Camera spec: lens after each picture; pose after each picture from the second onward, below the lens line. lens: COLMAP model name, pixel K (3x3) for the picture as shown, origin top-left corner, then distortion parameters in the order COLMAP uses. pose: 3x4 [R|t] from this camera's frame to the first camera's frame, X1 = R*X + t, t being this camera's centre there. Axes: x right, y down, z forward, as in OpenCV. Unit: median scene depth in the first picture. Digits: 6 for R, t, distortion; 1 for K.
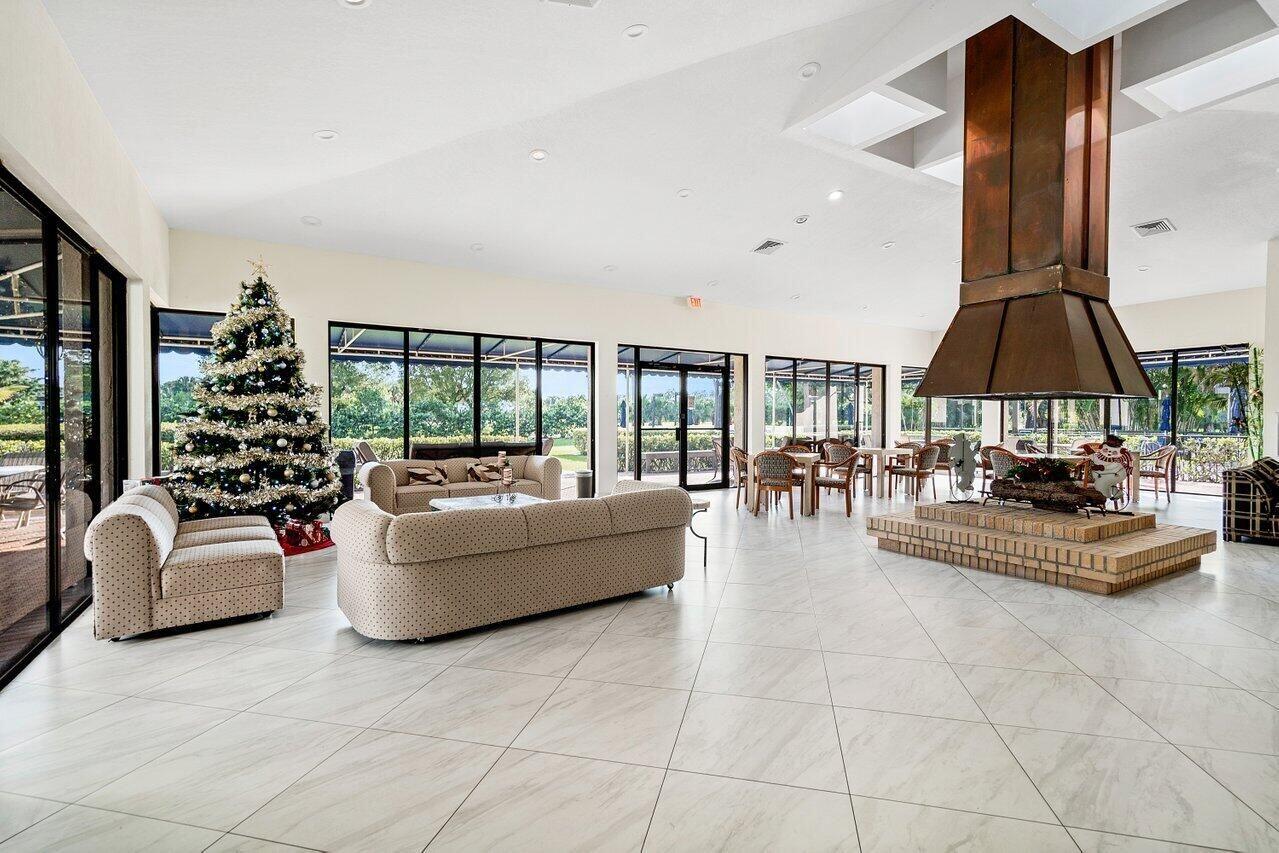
lens RADIAL K [[586.0, 0, 637.9], [0, 586.0, 429.8], [0, 0, 1]] dist [0.001111, 0.001015]
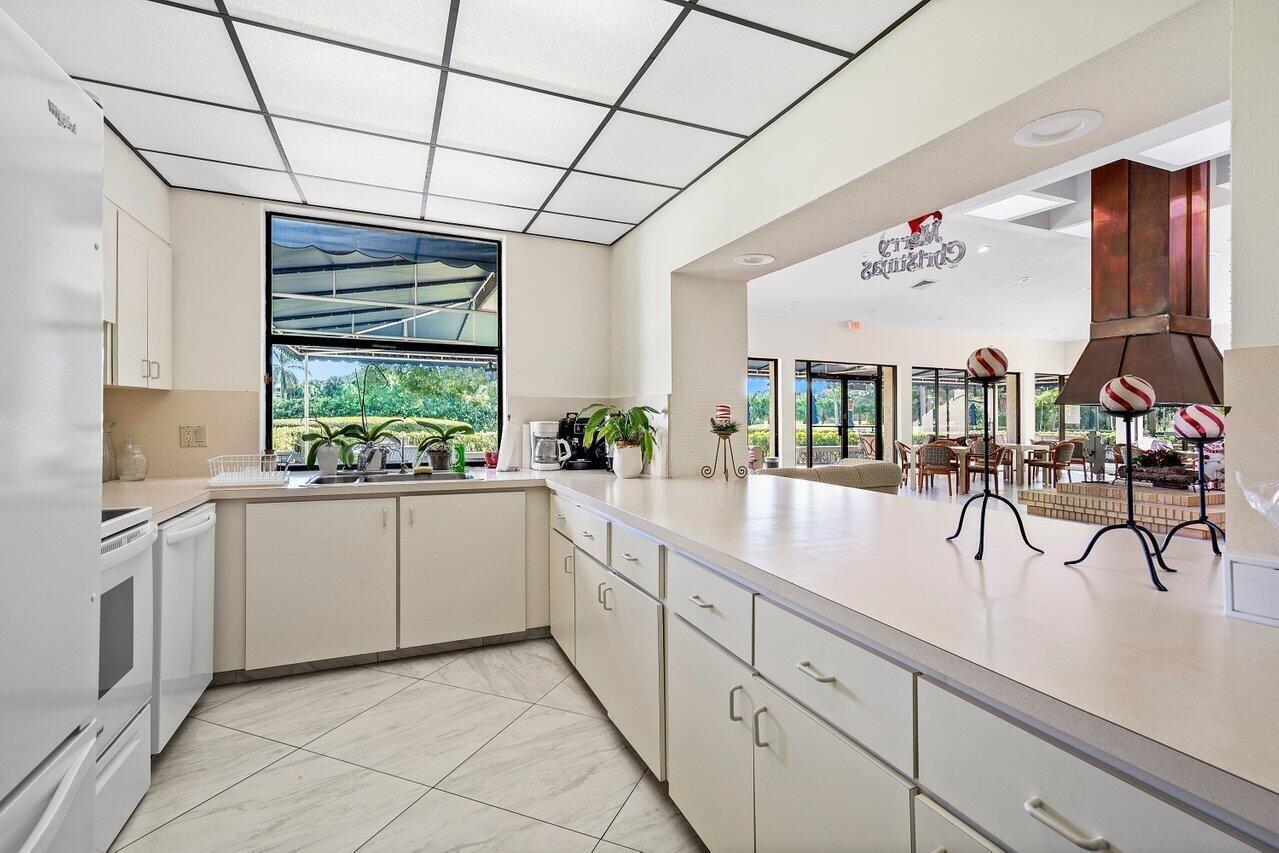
lens RADIAL K [[586.0, 0, 633.6], [0, 586.0, 404.8], [0, 0, 1]] dist [0.001111, 0.001015]
pose [[0.986400, 0.005704, -0.164262, -0.184324], [-0.012135, 0.999197, -0.038174, 0.006456], [0.163912, 0.039648, 0.985678, -0.345288]]
